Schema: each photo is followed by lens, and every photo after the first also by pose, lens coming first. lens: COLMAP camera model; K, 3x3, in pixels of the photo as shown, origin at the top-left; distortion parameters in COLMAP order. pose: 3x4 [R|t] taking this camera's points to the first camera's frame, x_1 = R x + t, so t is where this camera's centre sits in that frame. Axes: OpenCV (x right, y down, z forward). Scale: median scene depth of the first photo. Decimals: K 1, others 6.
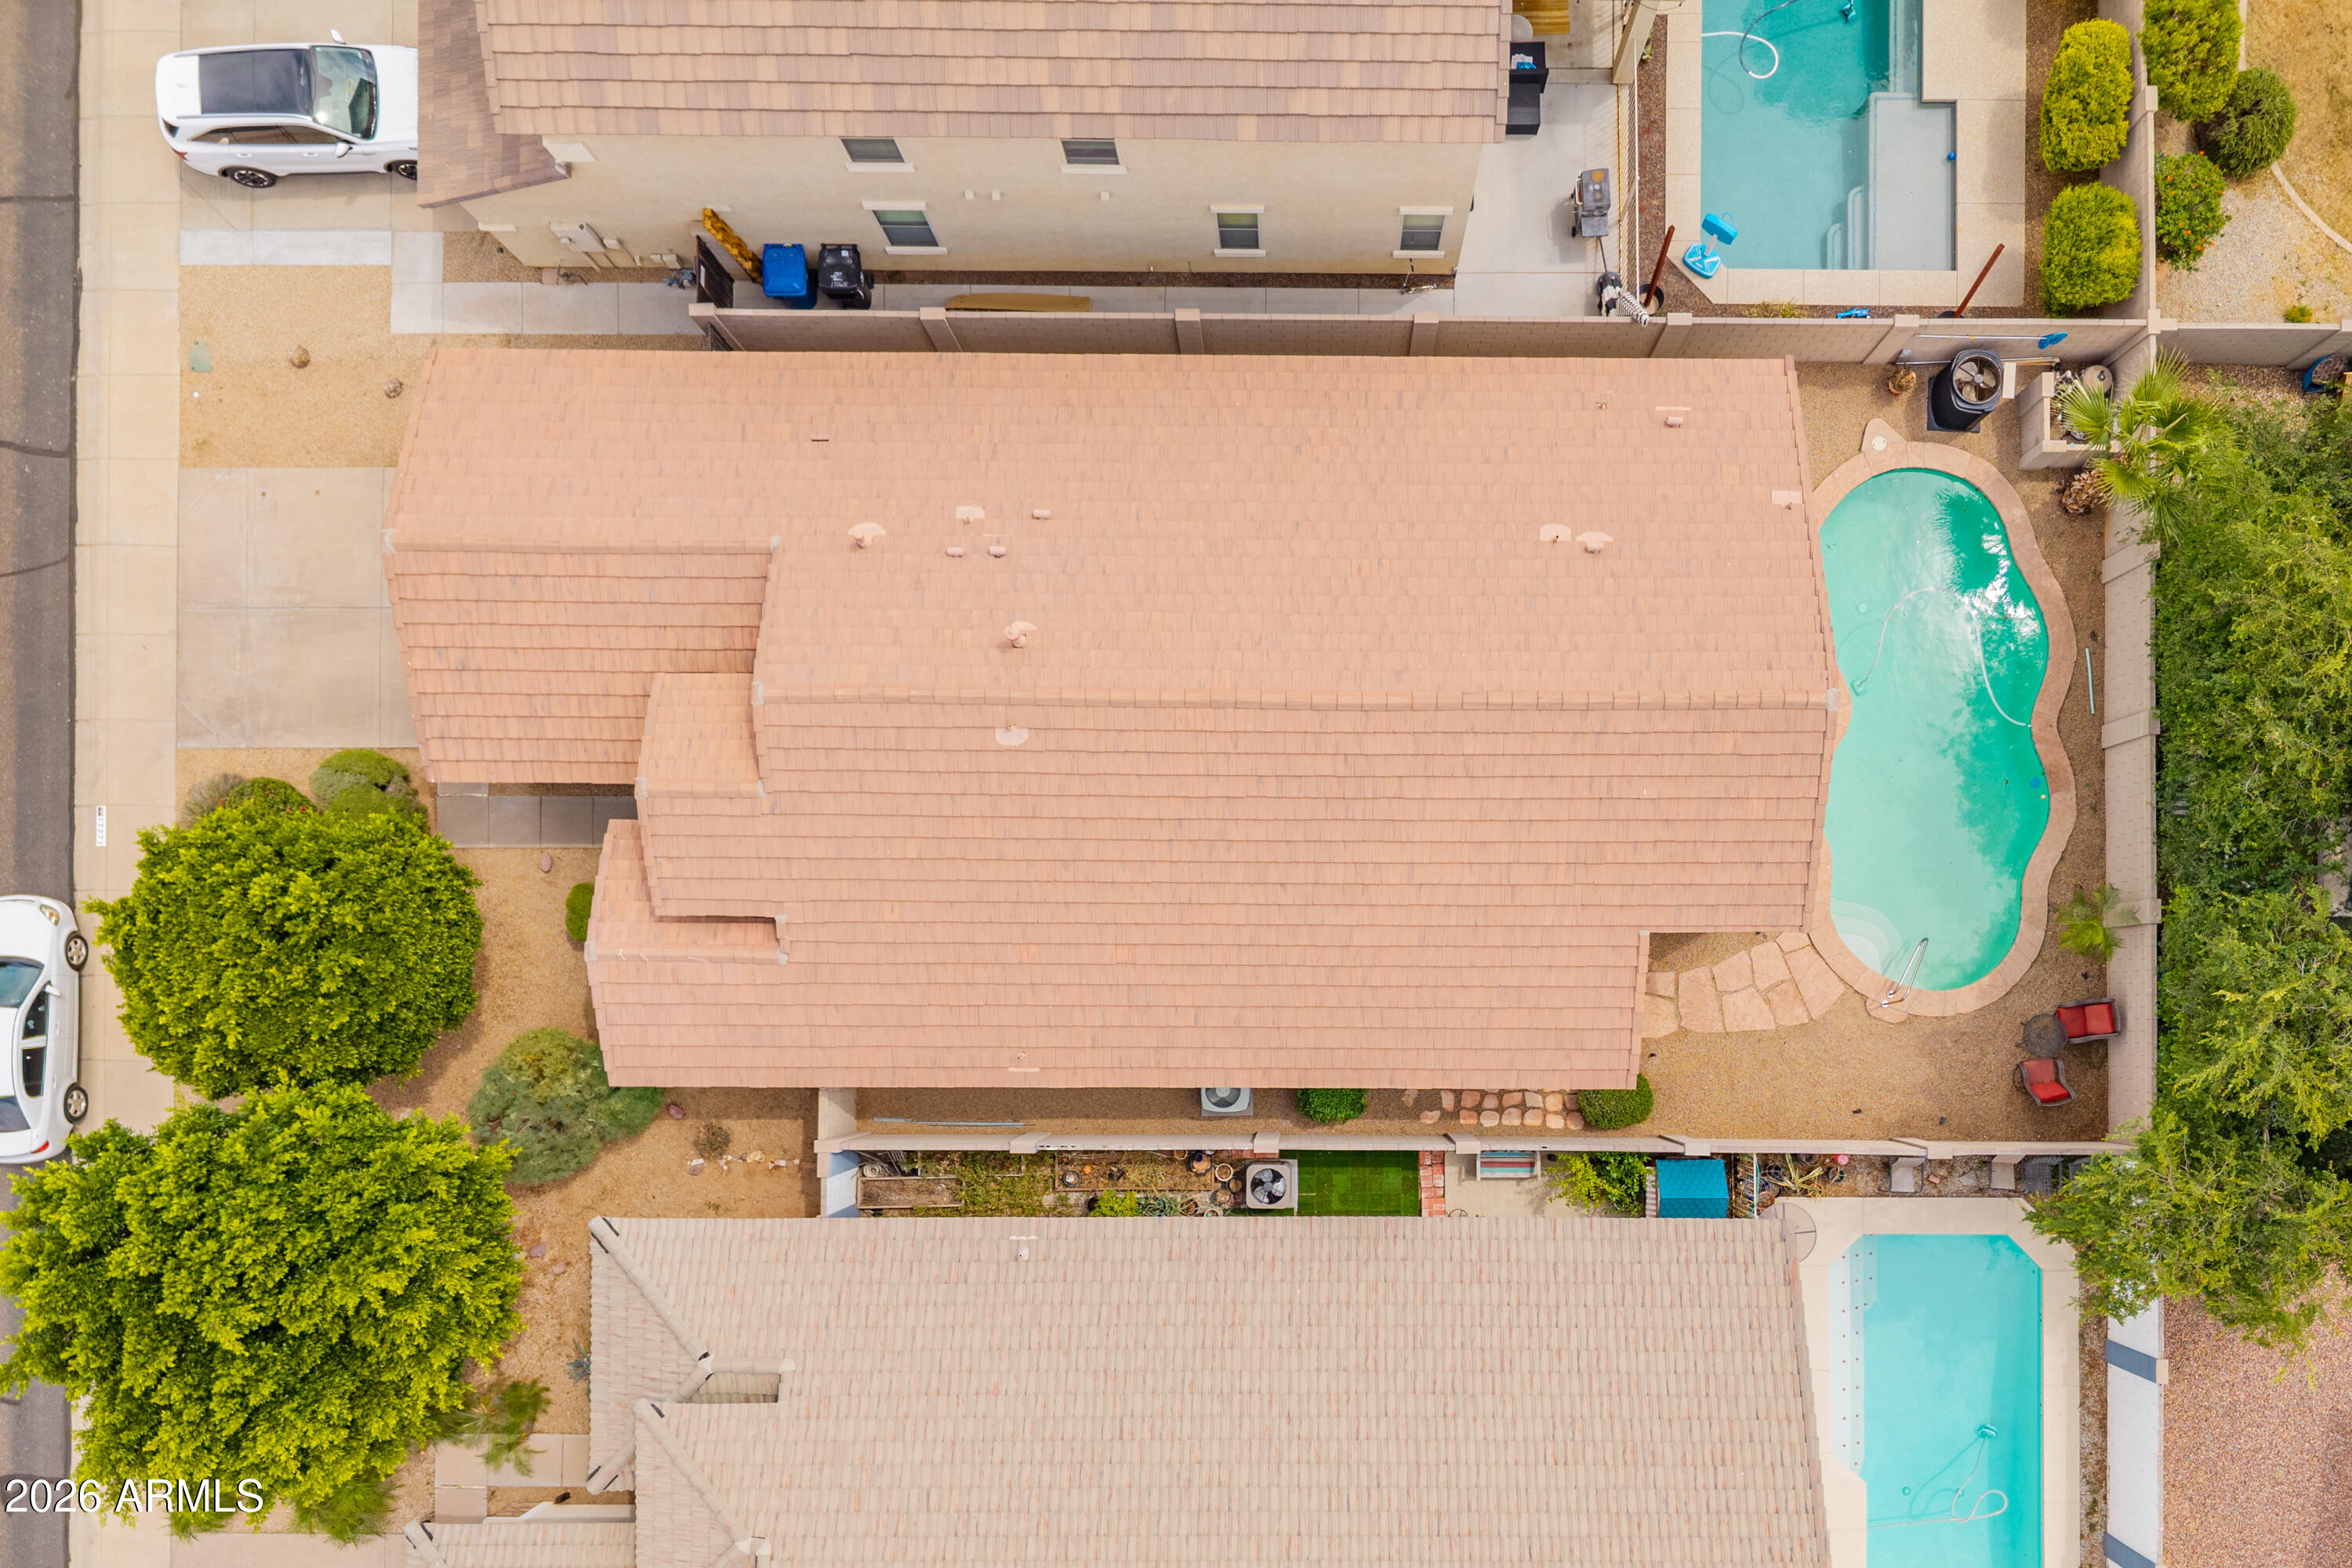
lens RADIAL K [[1609.2, 0, 1278.4], [0, 1609.2, 919.1], [0, 0, 1]] dist [0.004194, -0.003984]
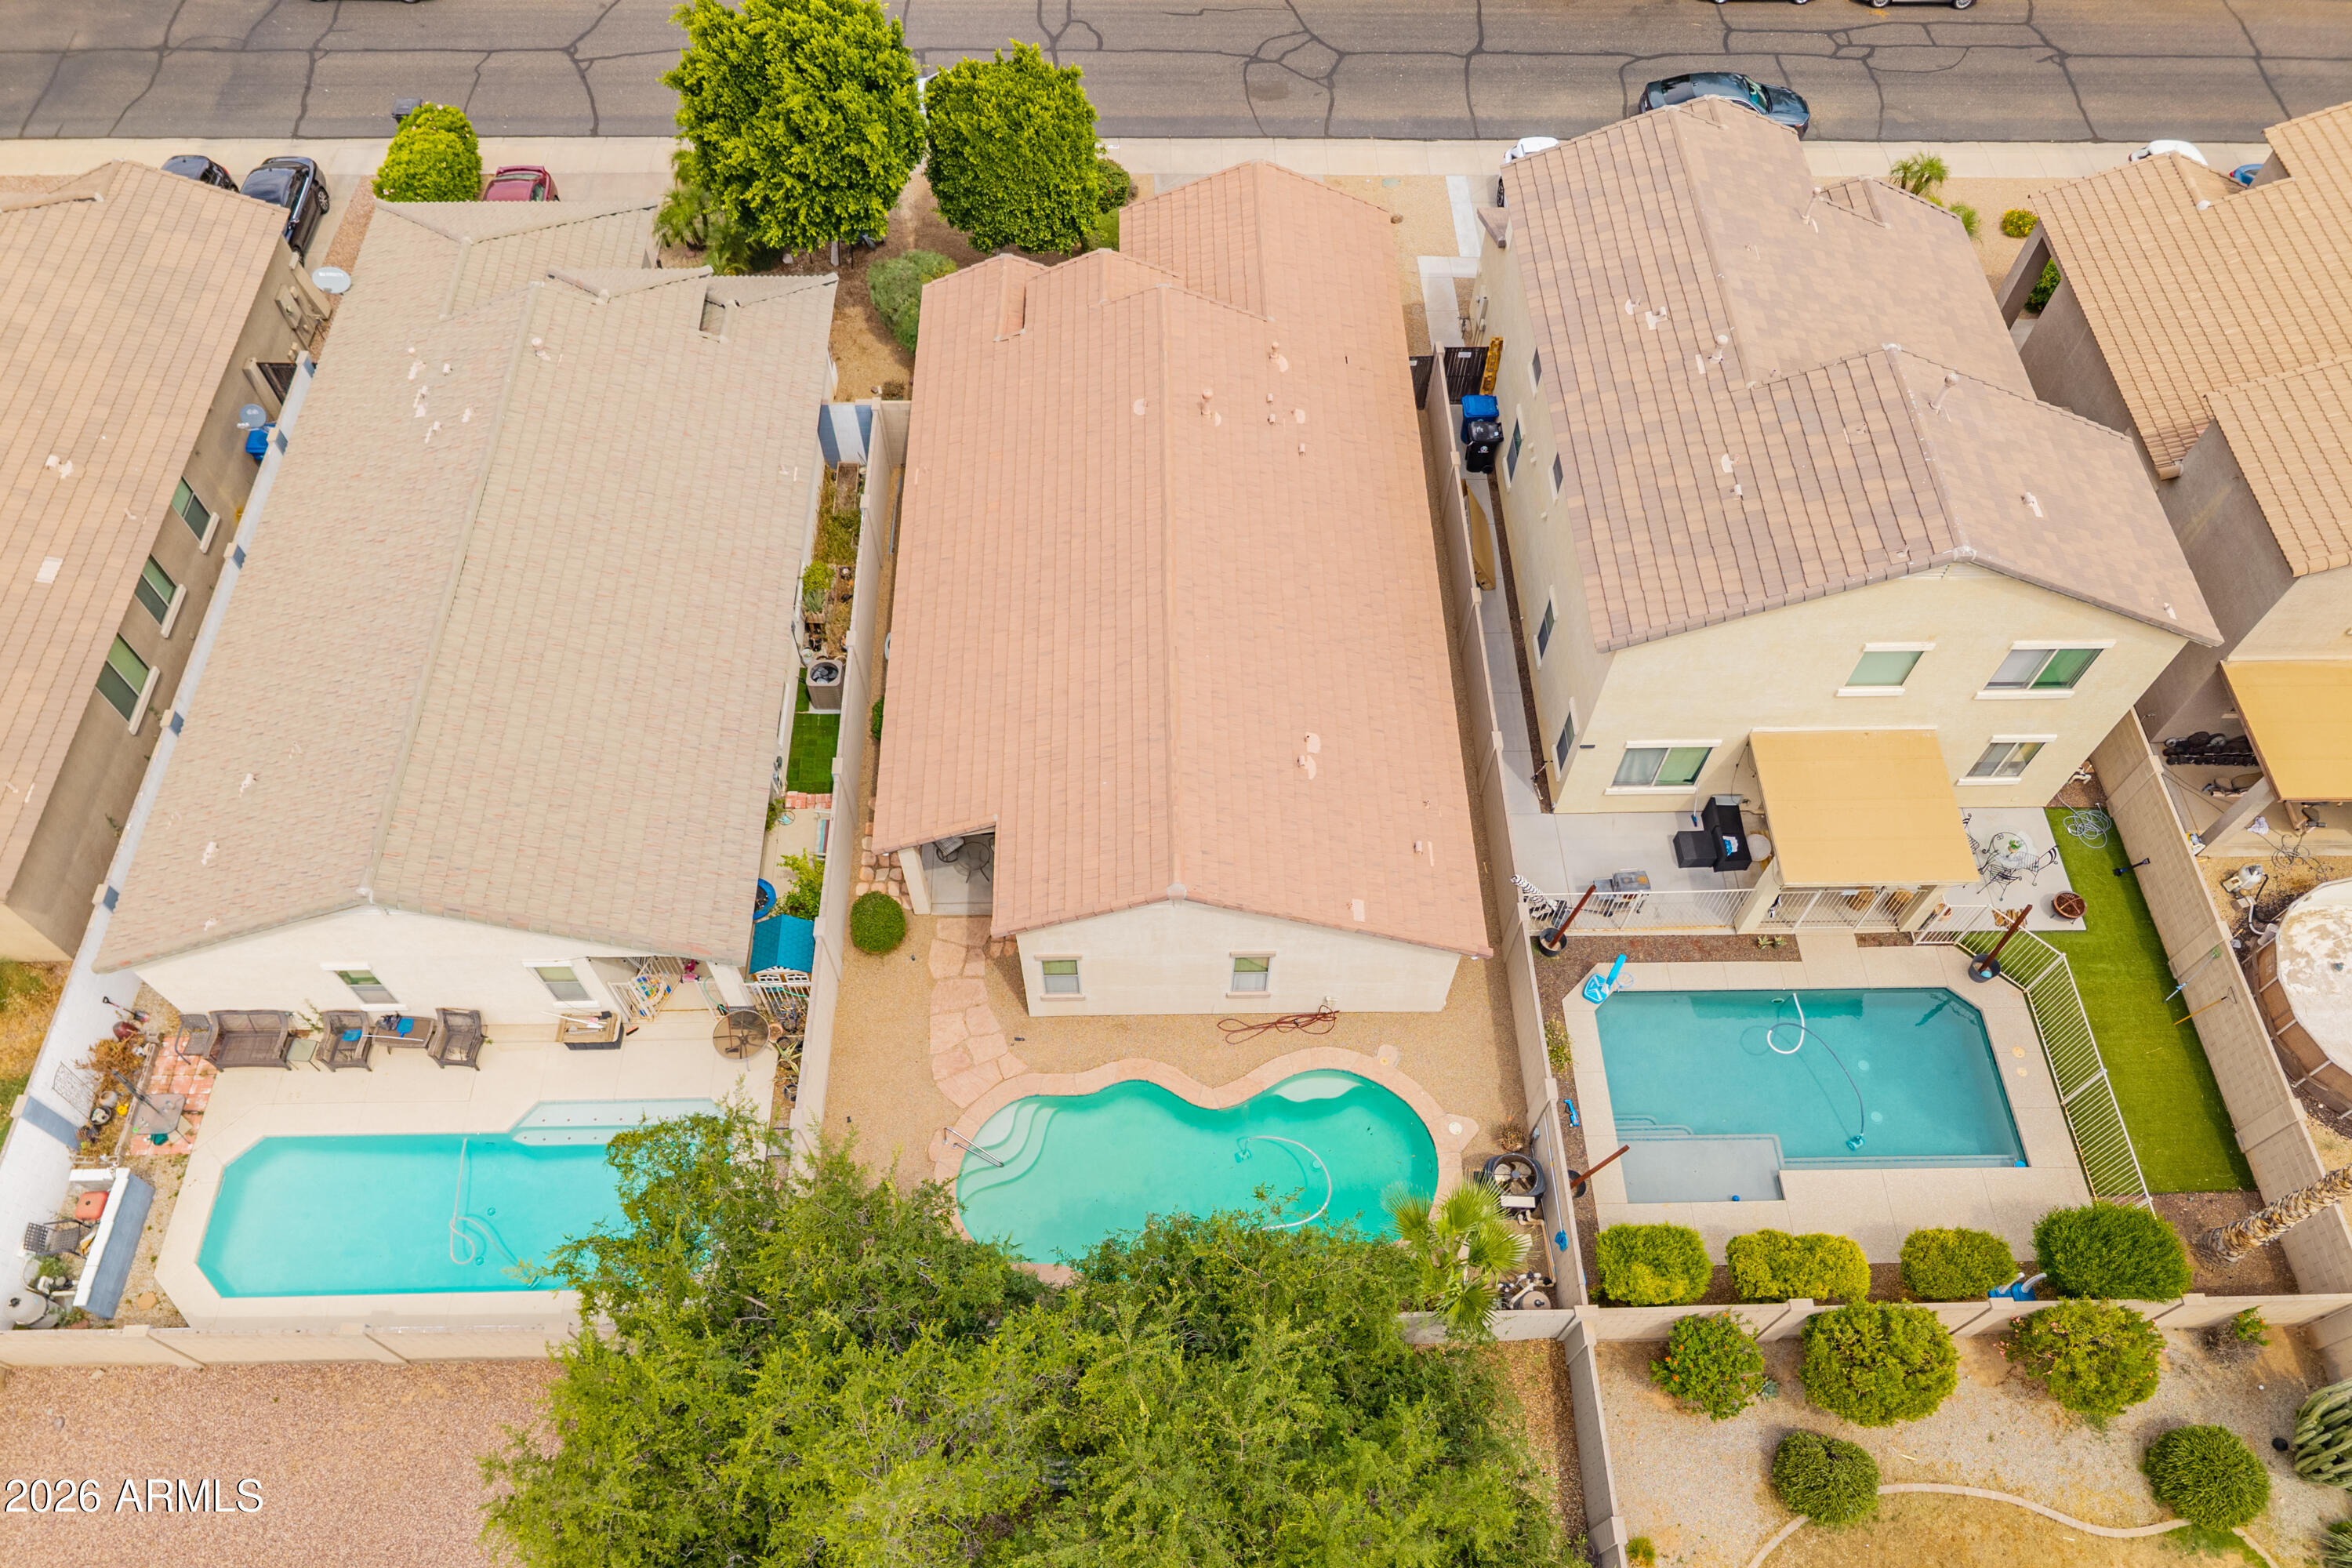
lens RADIAL K [[1561.5, 0, 1178.9], [0, 1561.5, 871.5], [0, 0, 1]] dist [0.012617, -0.011378]
pose [[0.025201, 0.854886, -0.518203, 0.740200], [-0.999657, 0.017874, -0.019129, -0.092278], [-0.007091, 0.518508, 0.855044, 0.011824]]
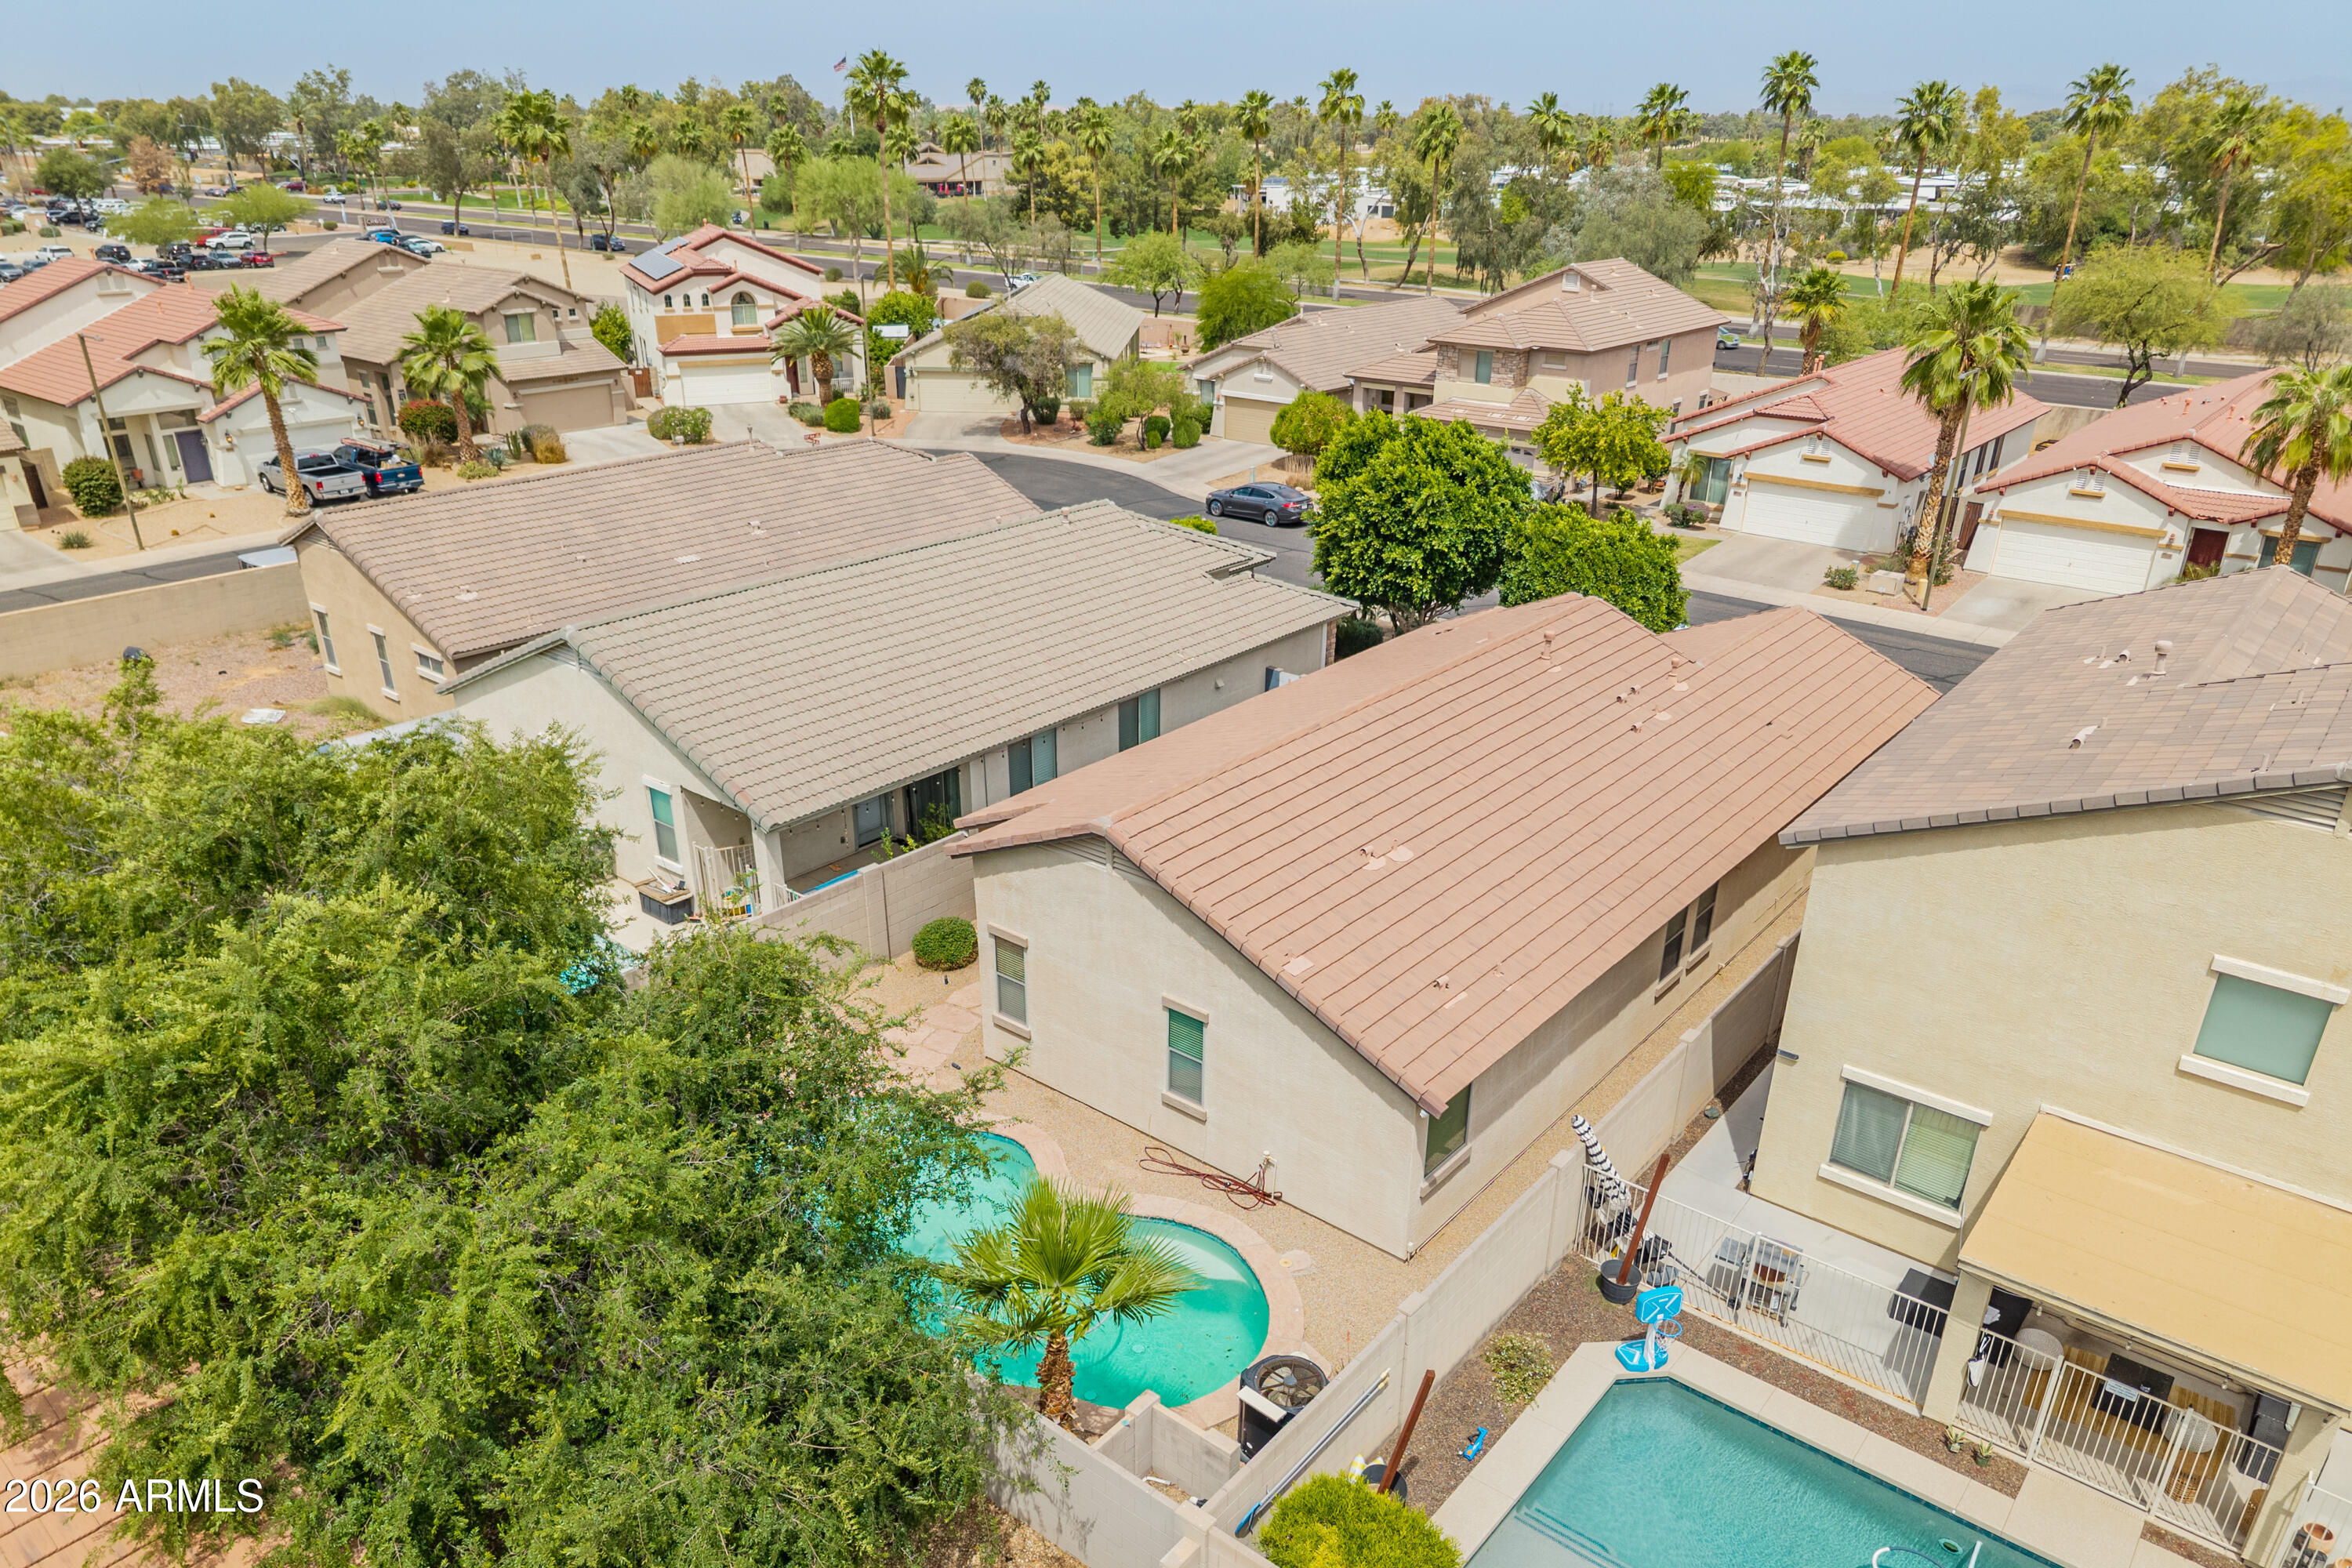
lens RADIAL K [[1561.5, 0, 1159.4], [0, 1561.5, 866.6], [0, 0, 1]] dist [0.012617, -0.011378]
pose [[-0.633177, 0.316459, -0.706358, 0.810722], [-0.773951, -0.269864, 0.572864, -0.578625], [-0.009333, 0.909410, 0.415795, 0.502079]]
